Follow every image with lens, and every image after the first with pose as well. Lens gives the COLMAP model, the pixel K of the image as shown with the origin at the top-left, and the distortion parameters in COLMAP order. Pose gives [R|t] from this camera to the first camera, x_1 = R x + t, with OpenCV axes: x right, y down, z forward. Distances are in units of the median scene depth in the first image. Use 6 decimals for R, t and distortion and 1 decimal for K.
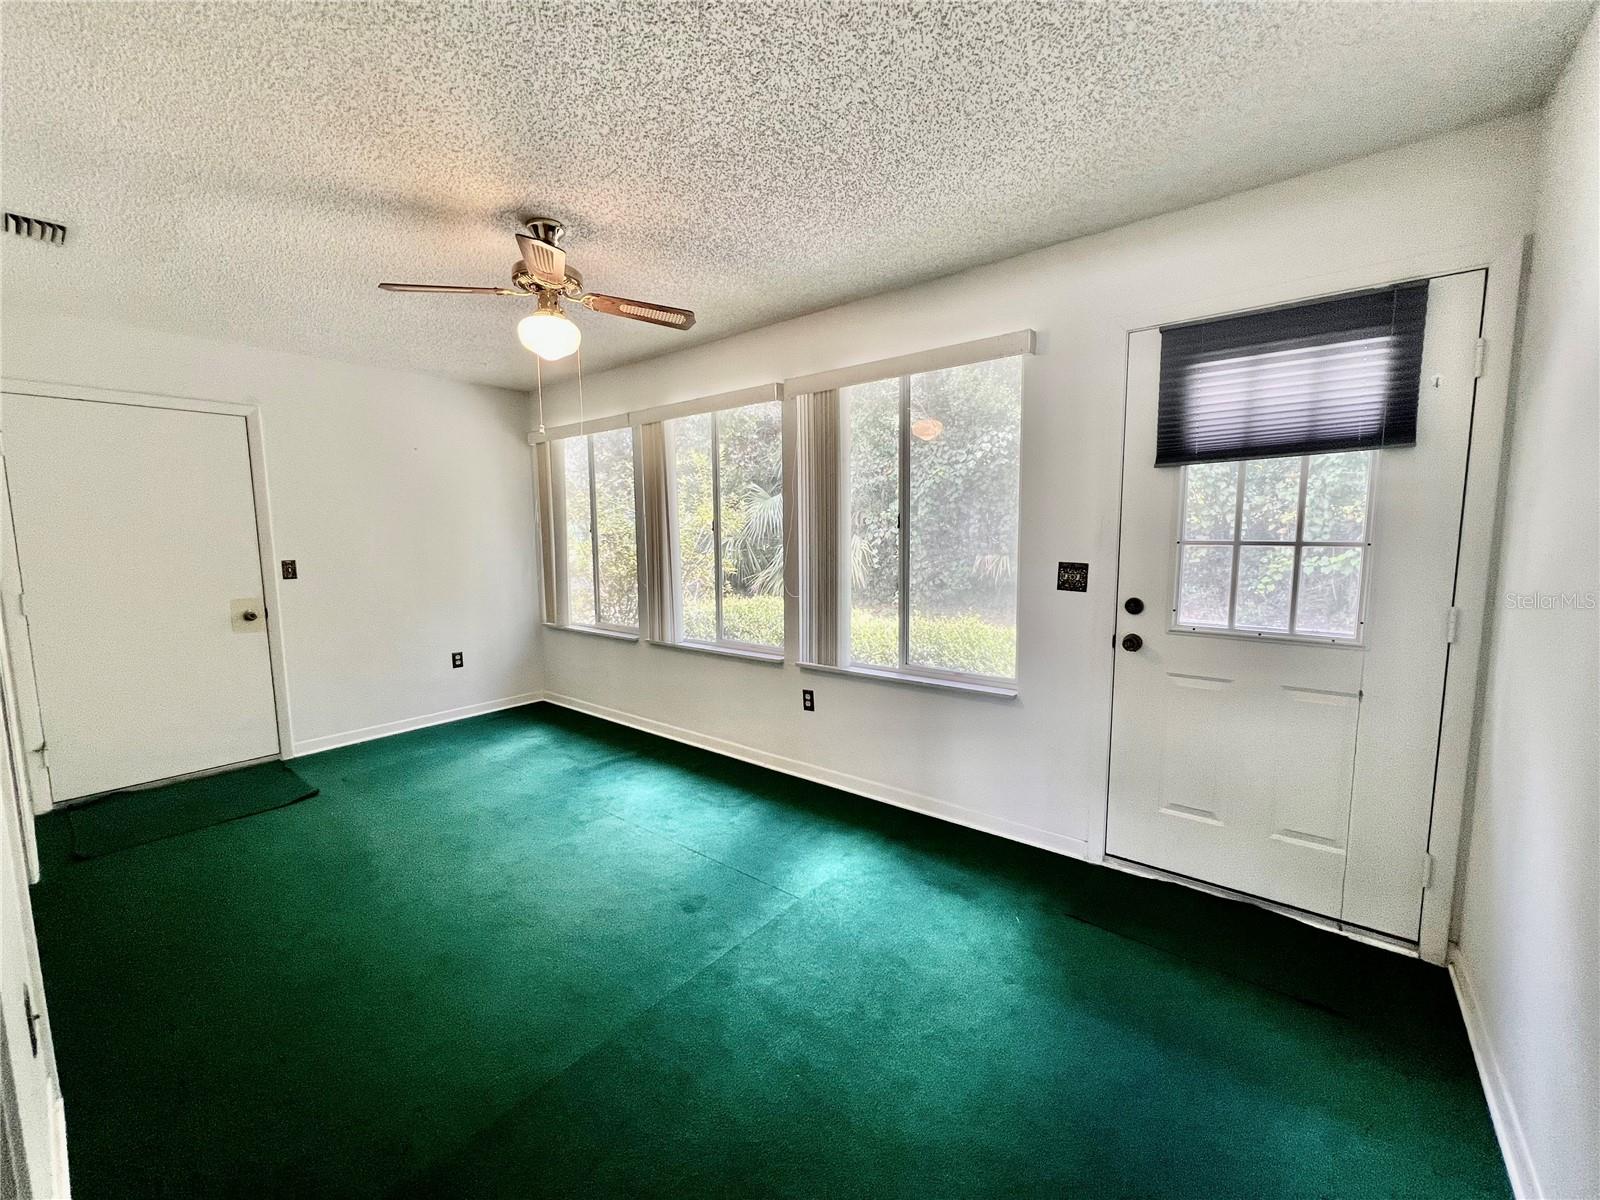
lens RADIAL K [[643.9, 0, 796.4], [0, 643.9, 600.1], [0, 0, 1]] dist [0.001359, 0.000033]
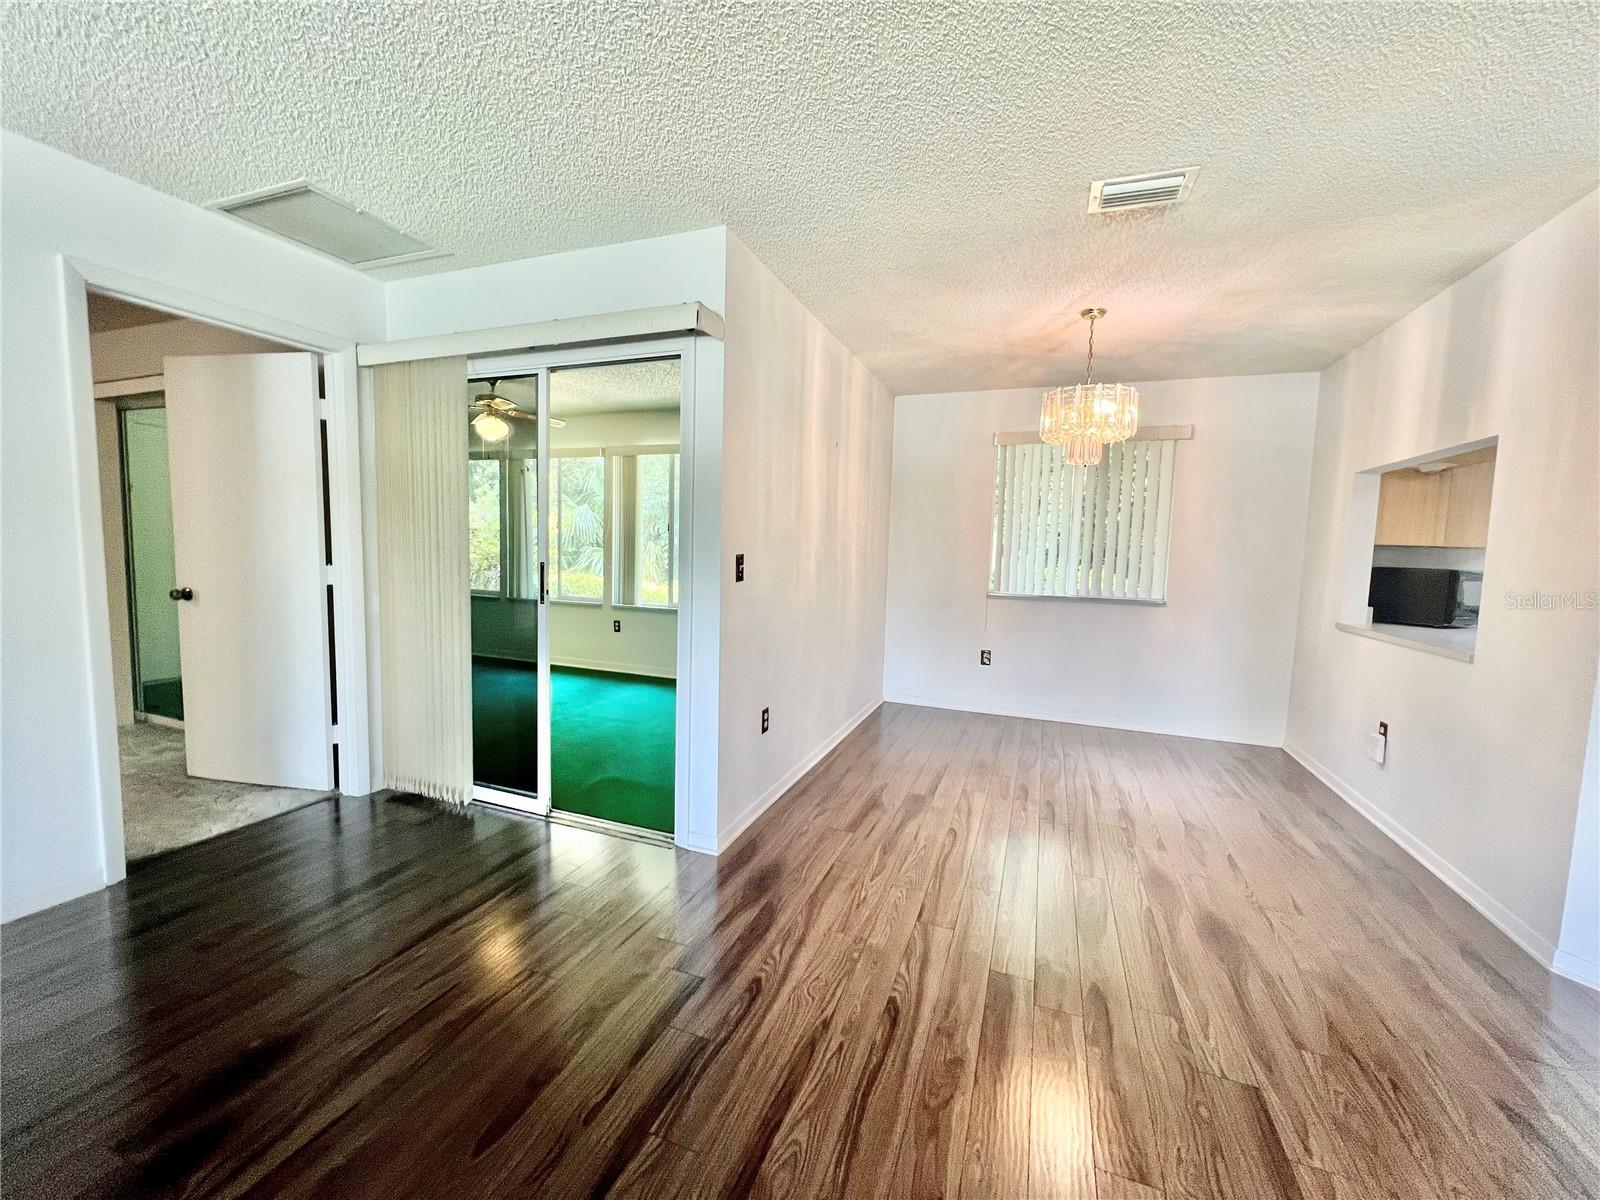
lens RADIAL K [[643.9, 0, 801.5], [0, 643.9, 599.4], [0, 0, 1]] dist [0.001359, 0.000033]
pose [[0.950242, 0.012399, 0.311265, -0.051183], [-0.005309, 0.999707, -0.023615, 0.121439], [-0.311466, 0.020788, 0.950030, -0.835106]]
